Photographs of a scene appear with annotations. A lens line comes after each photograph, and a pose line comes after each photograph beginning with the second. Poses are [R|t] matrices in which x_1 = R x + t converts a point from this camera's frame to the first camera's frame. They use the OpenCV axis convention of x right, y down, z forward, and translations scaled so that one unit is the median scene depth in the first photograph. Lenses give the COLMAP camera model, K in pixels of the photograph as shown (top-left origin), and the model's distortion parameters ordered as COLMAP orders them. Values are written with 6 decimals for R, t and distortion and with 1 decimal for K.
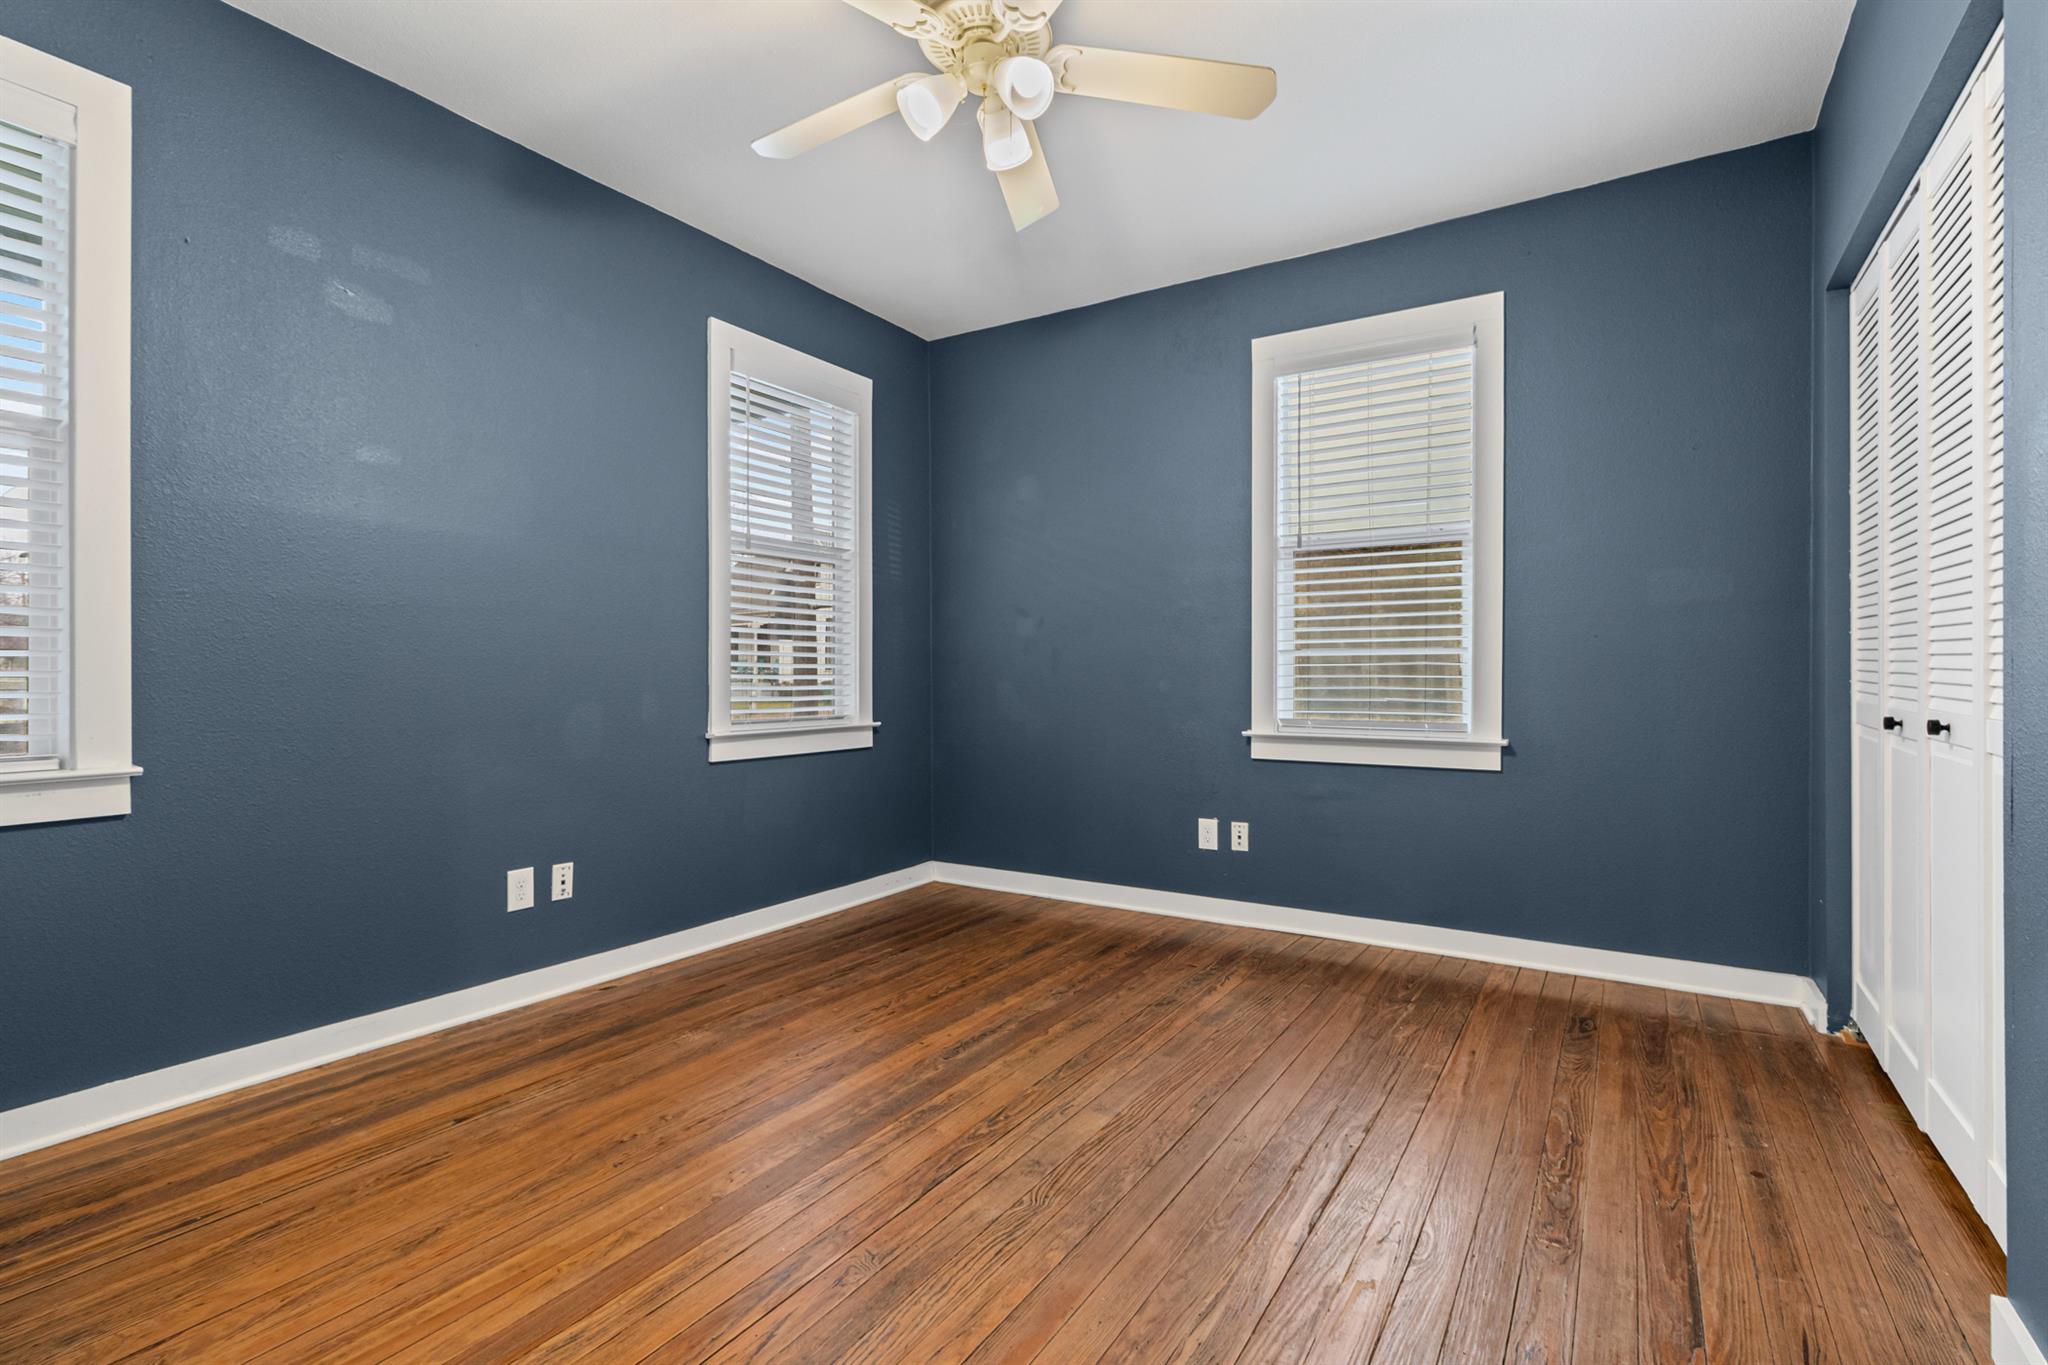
lens RADIAL K [[953.6, 0, 1022.3], [0, 953.6, 676.2], [0, 0, 1]] dist [0.003919, 0.000535]
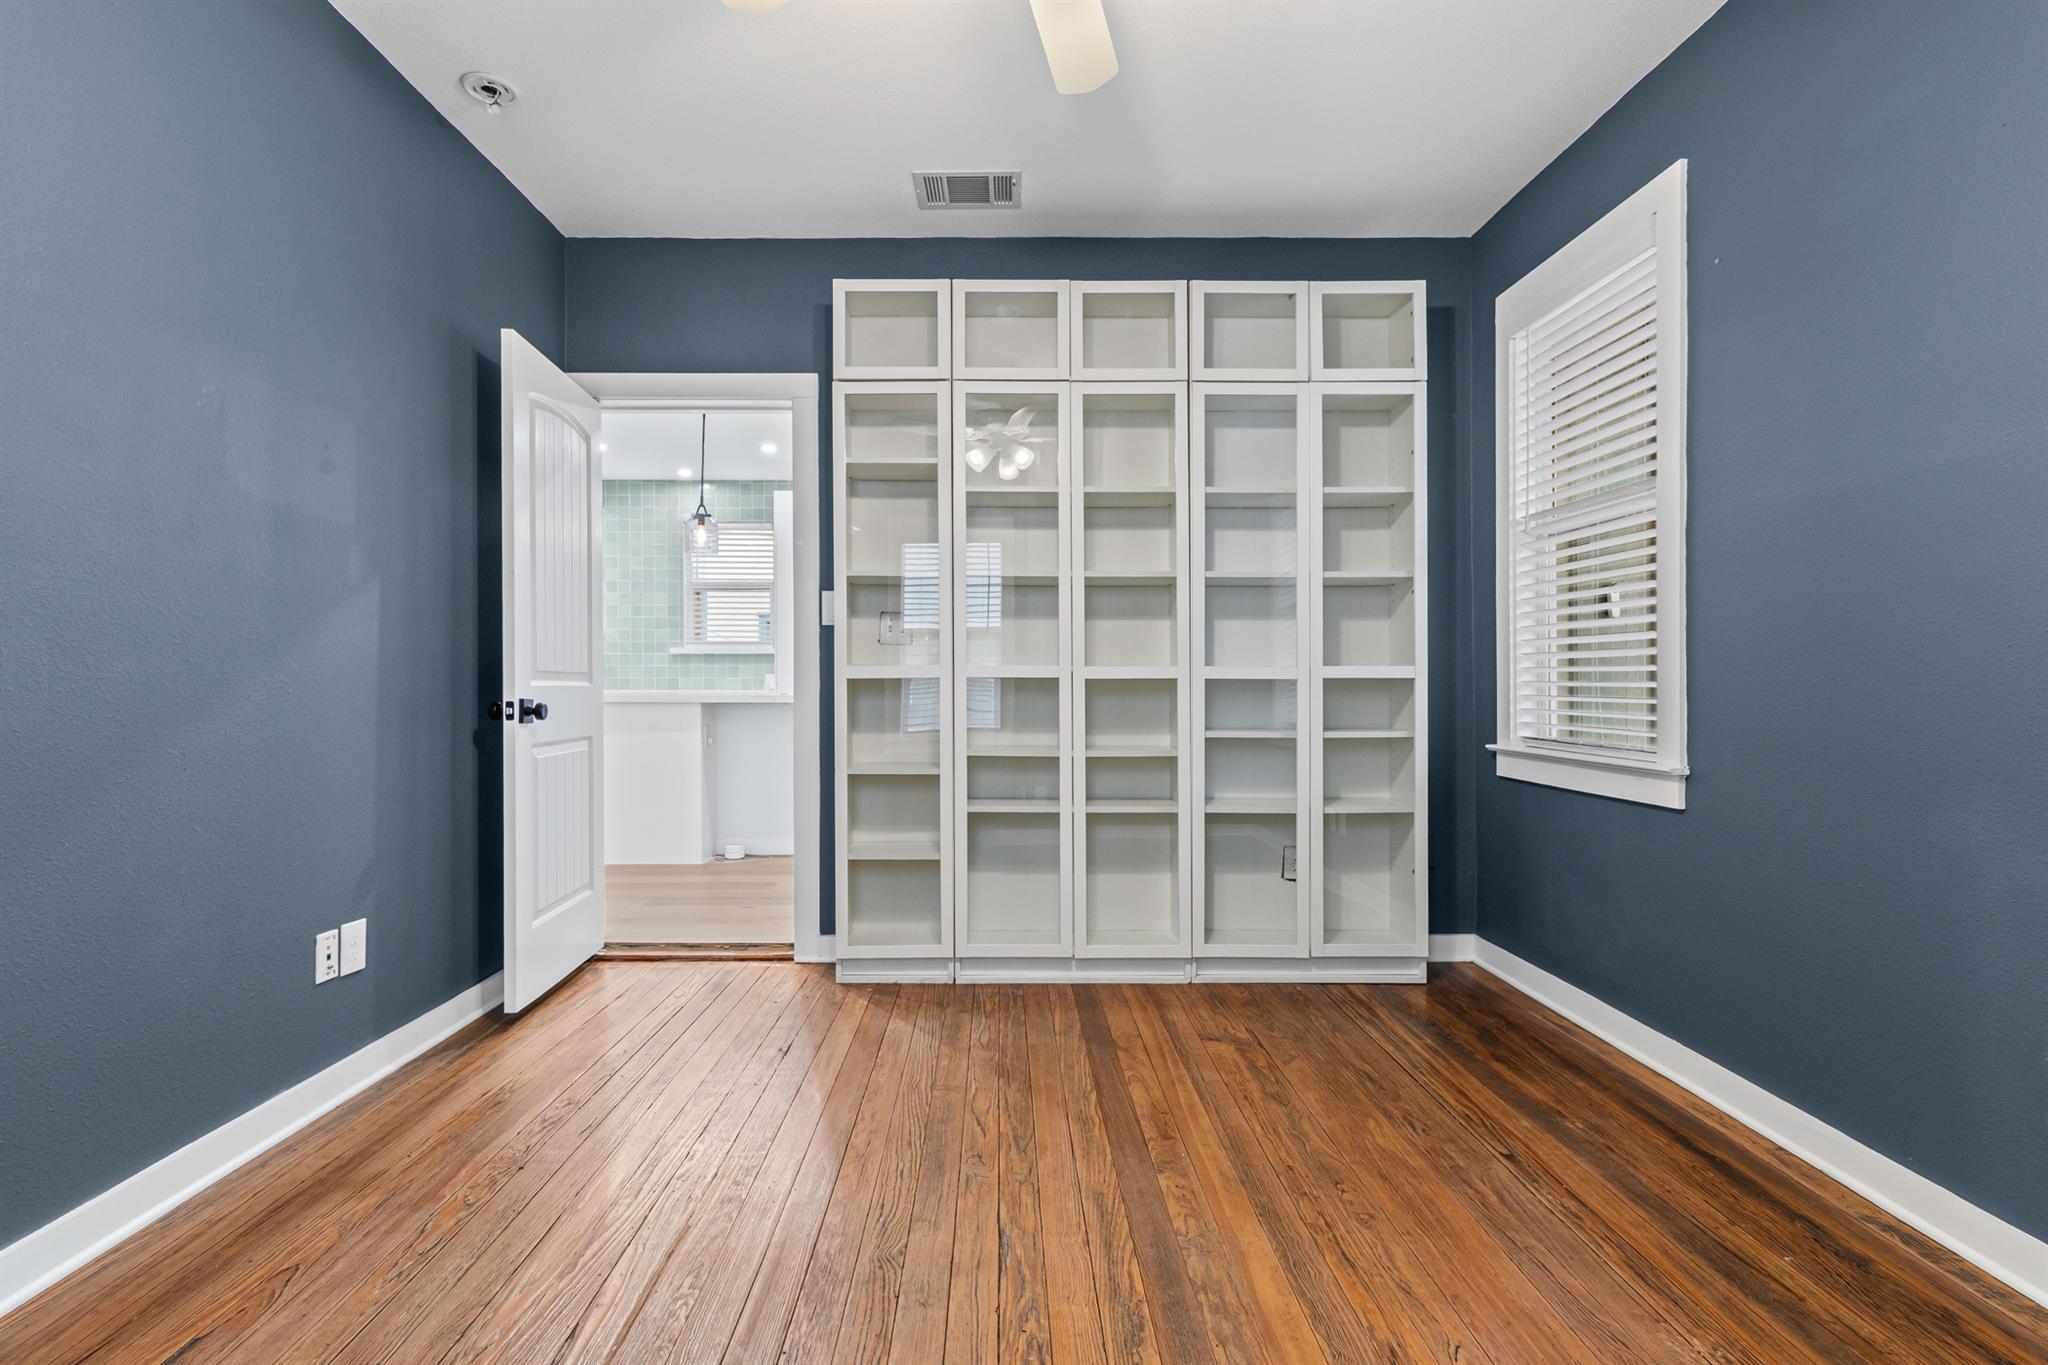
lens RADIAL K [[953.6, 0, 986.7], [0, 953.6, 679.3], [0, 0, 1]] dist [0.003919, 0.000535]
pose [[-0.845693, -0.000513, -0.533670, 0.364721], [-0.003018, 0.999988, 0.003821, -0.010514], [0.533662, 0.004842, -0.845684, 1.565470]]
